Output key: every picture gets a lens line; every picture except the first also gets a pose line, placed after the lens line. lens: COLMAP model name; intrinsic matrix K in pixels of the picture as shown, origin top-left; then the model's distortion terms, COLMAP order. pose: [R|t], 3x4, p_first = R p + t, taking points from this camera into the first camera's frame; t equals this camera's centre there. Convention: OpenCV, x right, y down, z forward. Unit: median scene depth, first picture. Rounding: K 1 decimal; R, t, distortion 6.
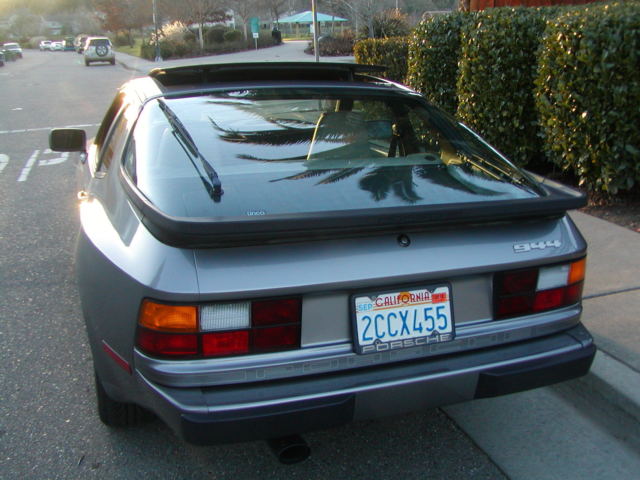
lens RADIAL K [[713.5, 0, 339.4], [0, 713.5, 252.6], [0, 0, 1]] dist [-0.224437, 0.263629]
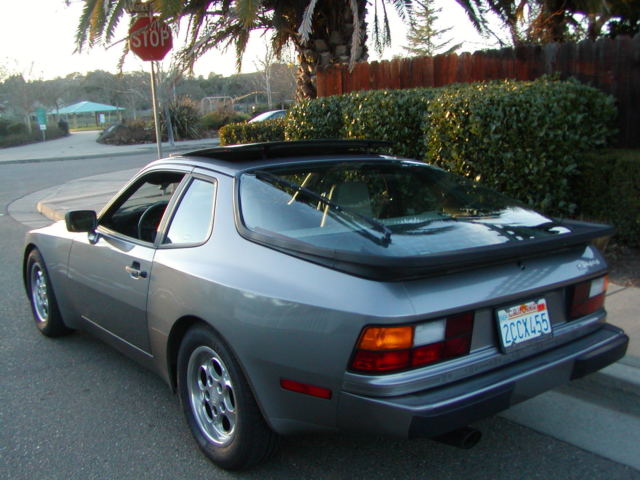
lens RADIAL K [[713.5, 0, 339.4], [0, 713.5, 252.6], [0, 0, 1]] dist [-0.224437, 0.263629]
pose [[0.949462, -0.076840, 0.304331, -0.614588], [0.111578, 0.988869, -0.098426, 0.049618], [-0.293381, 0.127409, 0.947467, -0.152487]]
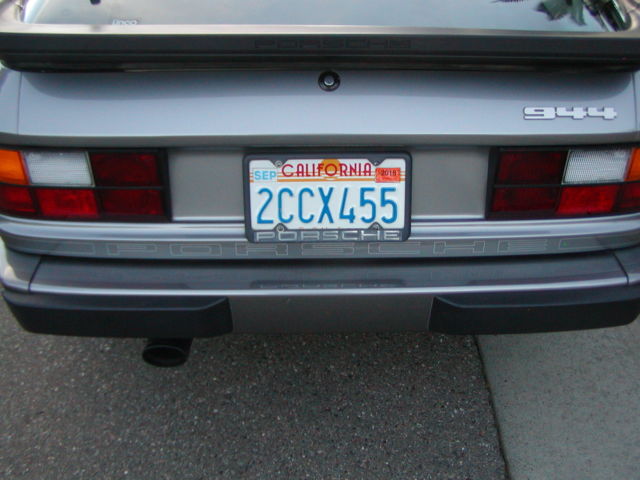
lens RADIAL K [[713.5, 0, 339.4], [0, 713.5, 252.6], [0, 0, 1]] dist [-0.224437, 0.263629]
pose [[0.945628, 0.165260, -0.280138, 0.292751], [-0.087457, 0.958772, 0.270382, -0.039912], [0.313272, -0.231181, 0.921095, 0.370267]]
